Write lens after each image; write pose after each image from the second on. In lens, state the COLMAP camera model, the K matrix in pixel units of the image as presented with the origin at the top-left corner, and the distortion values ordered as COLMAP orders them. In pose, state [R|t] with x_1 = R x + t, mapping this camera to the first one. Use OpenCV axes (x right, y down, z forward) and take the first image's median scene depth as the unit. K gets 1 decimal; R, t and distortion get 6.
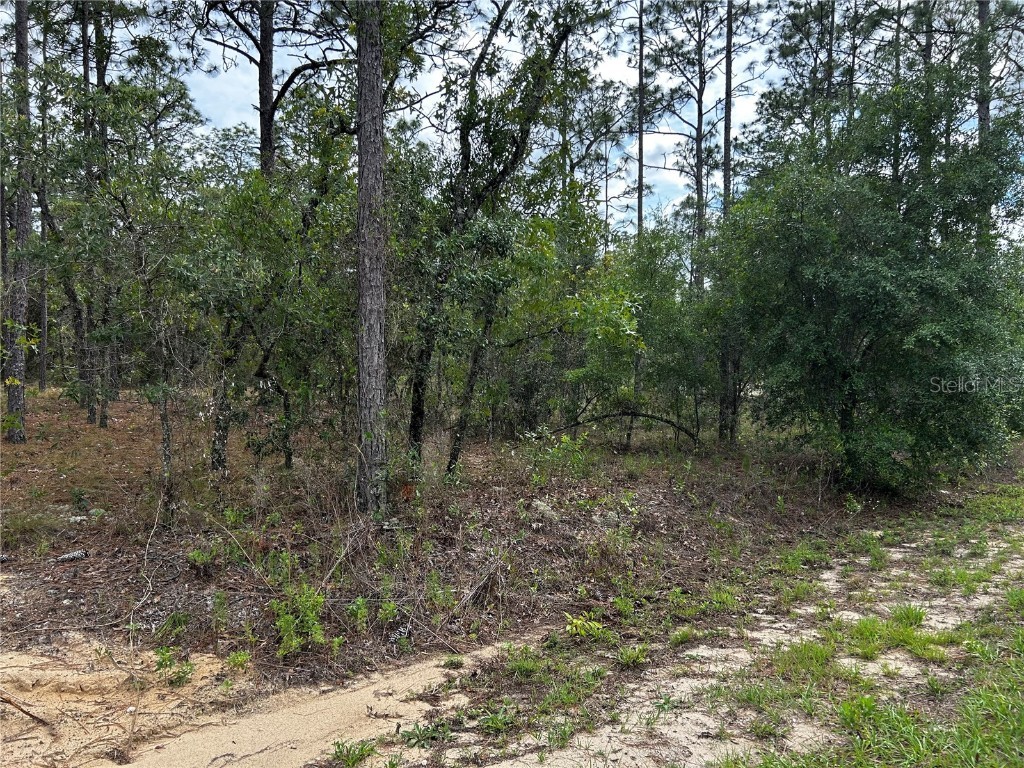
lens RADIAL K [[771.3, 0, 513.1], [0, 771.3, 391.7], [0, 0, 1]] dist [0.033336, -0.033442]
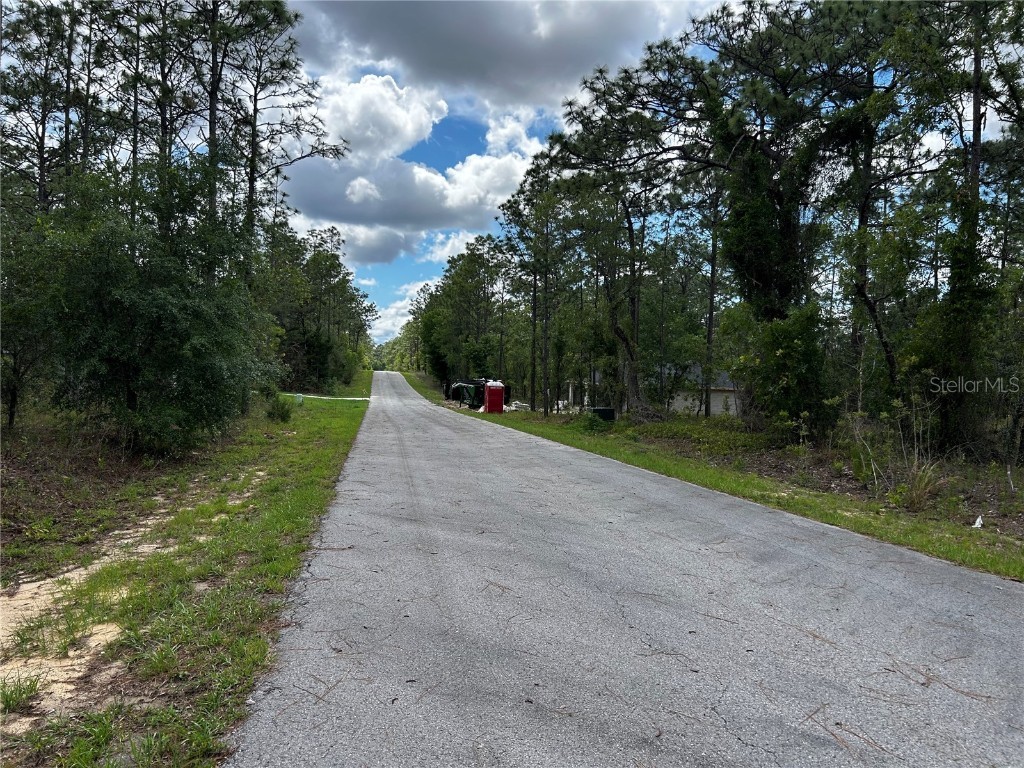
lens RADIAL K [[781.0, 0, 512.2], [0, 781.0, 402.0], [0, 0, 1]] dist [0.031603, -0.044049]
pose [[0.577360, -0.013324, 0.816381, -0.346141], [-0.006715, 0.999756, 0.021066, 0.003110], [-0.816462, -0.017645, 0.577129, -0.366963]]
